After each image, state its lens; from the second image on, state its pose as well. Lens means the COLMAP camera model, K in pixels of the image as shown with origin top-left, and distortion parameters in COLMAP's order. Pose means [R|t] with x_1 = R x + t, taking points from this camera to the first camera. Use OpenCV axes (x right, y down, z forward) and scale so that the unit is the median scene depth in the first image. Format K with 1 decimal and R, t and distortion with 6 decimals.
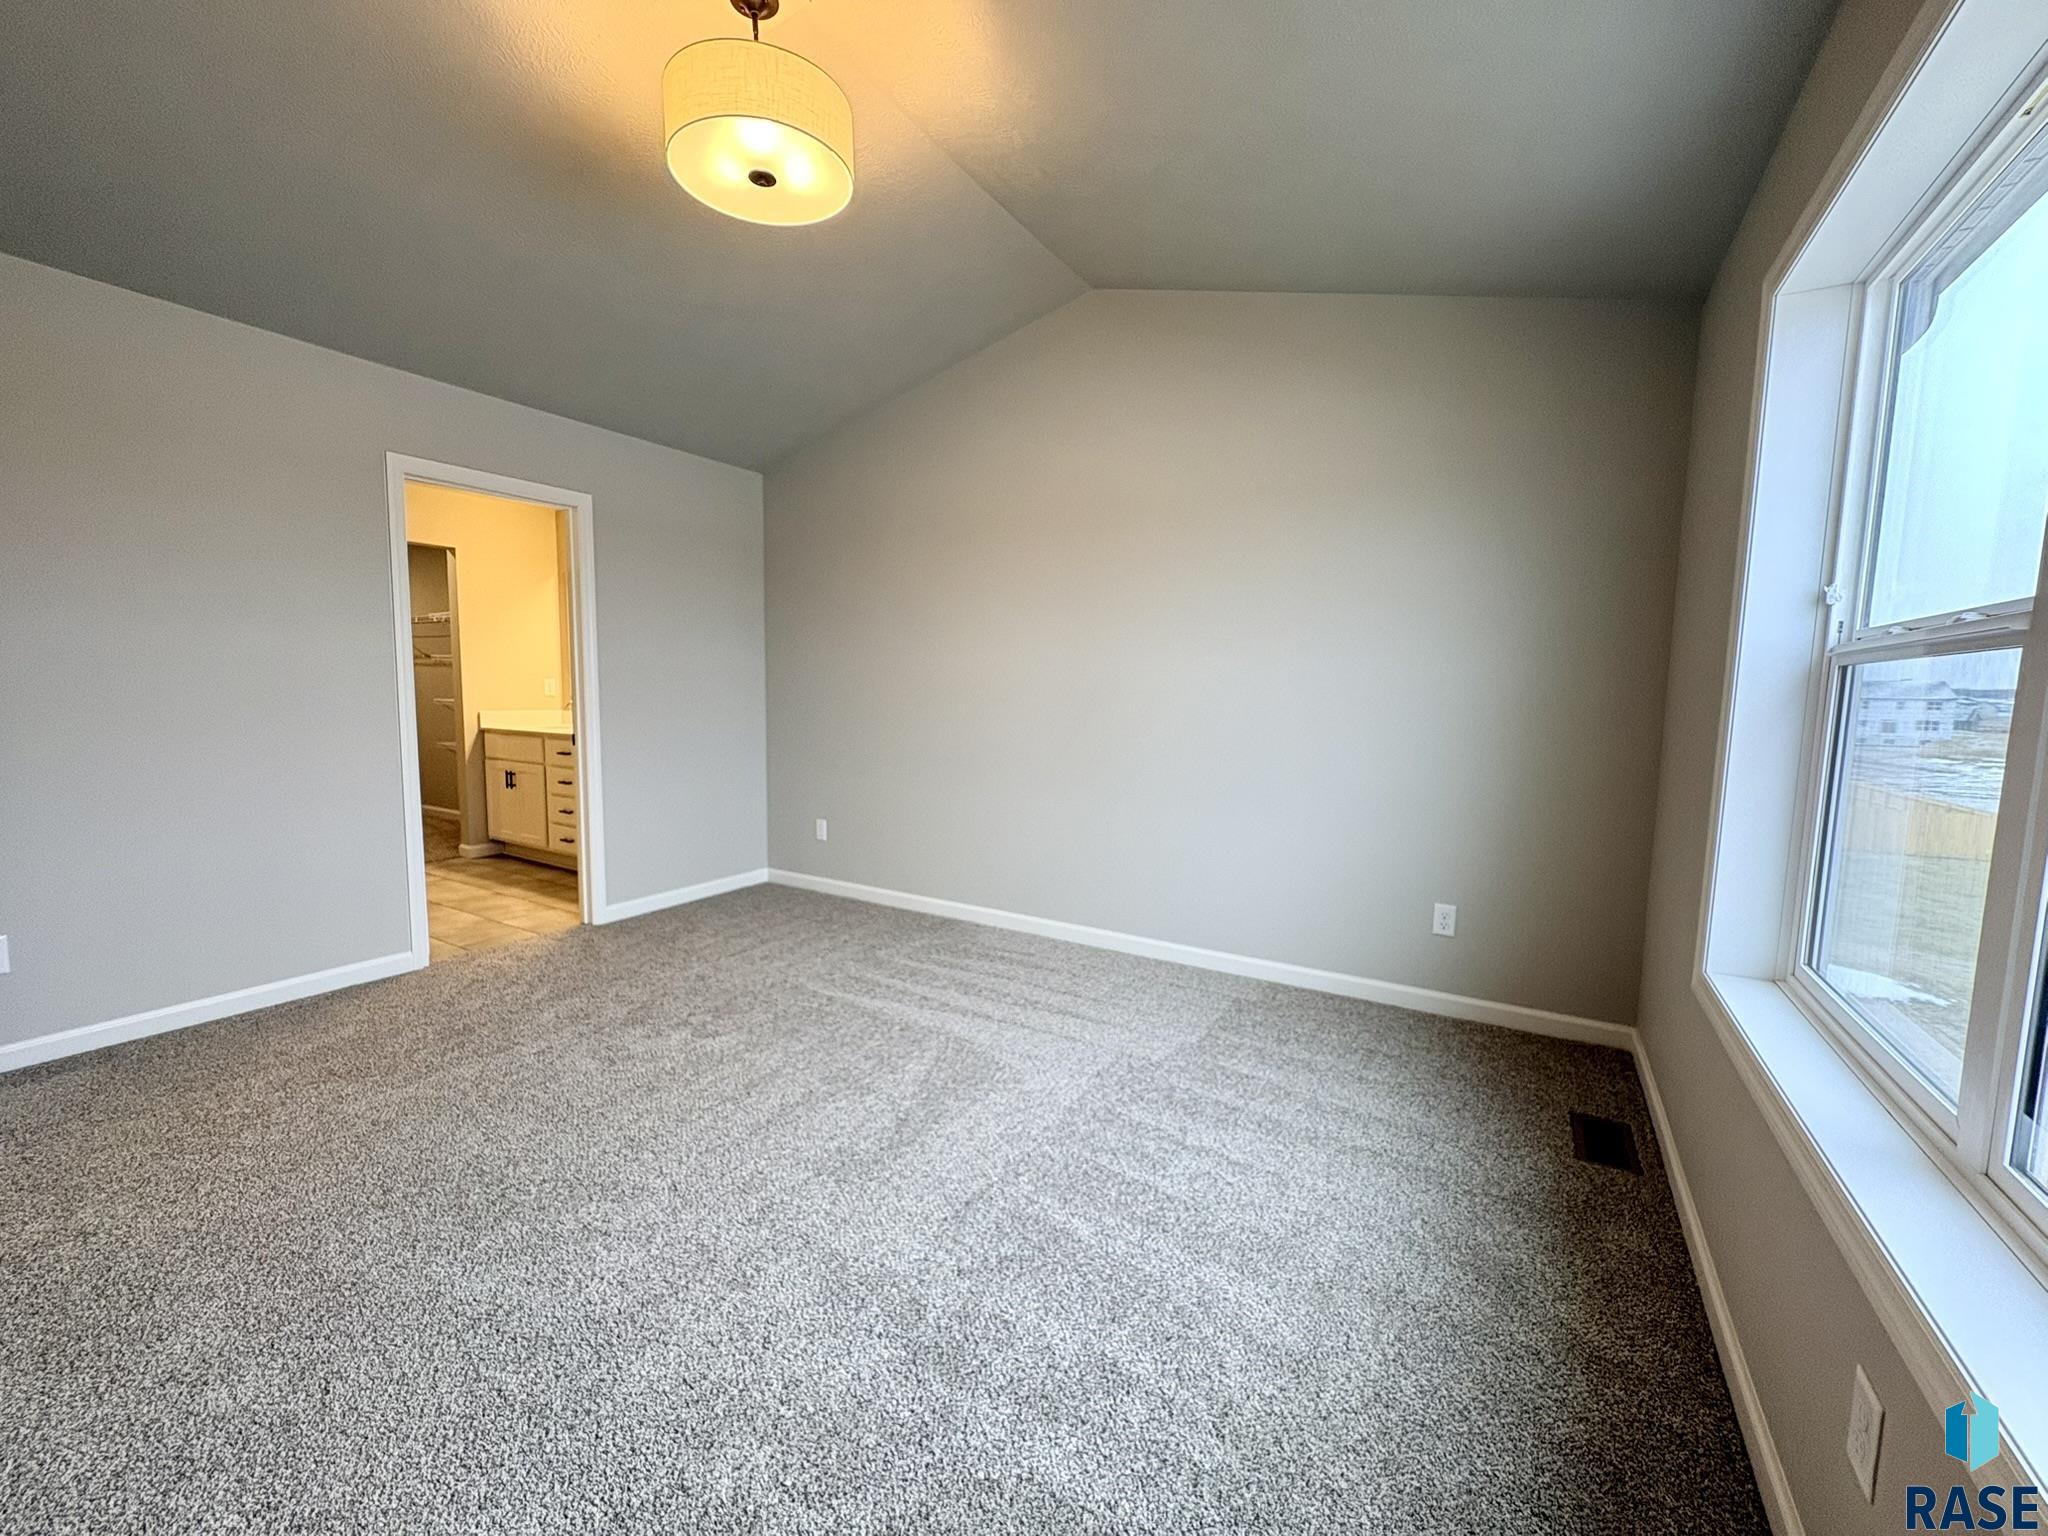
lens RADIAL K [[815.4, 0, 1024.8], [0, 815.4, 772.0], [0, 0, 1]] dist [-0.000560, 0.000010]
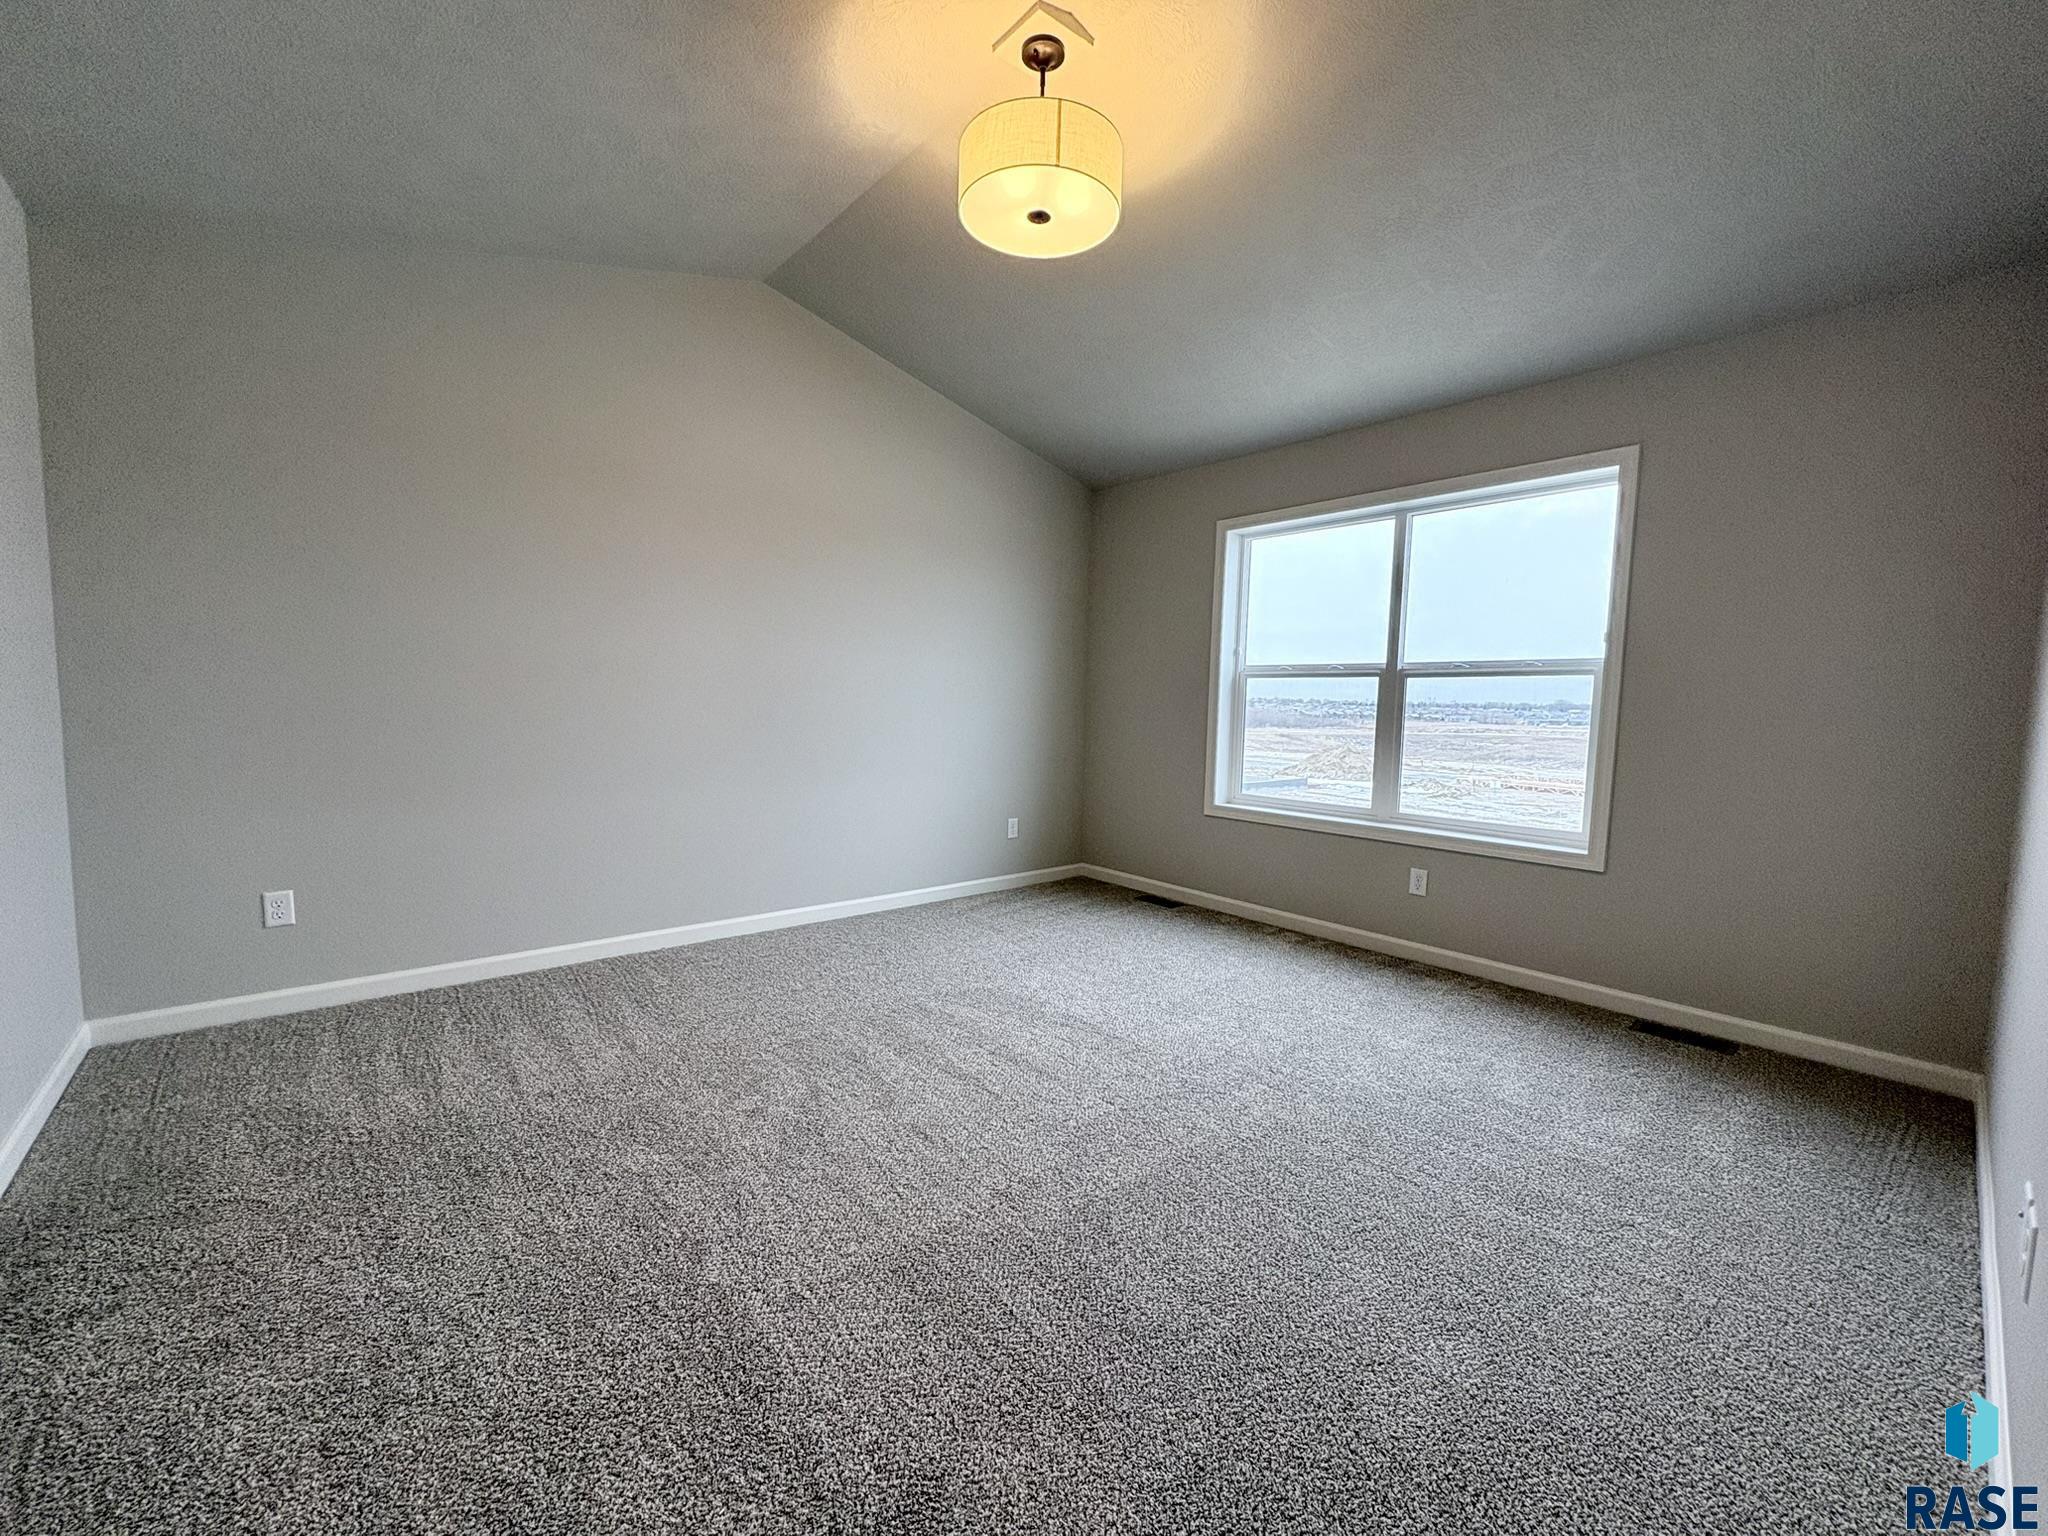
lens RADIAL K [[815.4, 0, 1025.4], [0, 815.4, 765.4], [0, 0, 1]] dist [-0.000560, 0.000010]
pose [[0.299669, -0.082060, 0.950508, -0.828077], [0.079288, 0.994990, 0.060903, -0.030288], [-0.950743, 0.057113, 0.304674, 0.408350]]
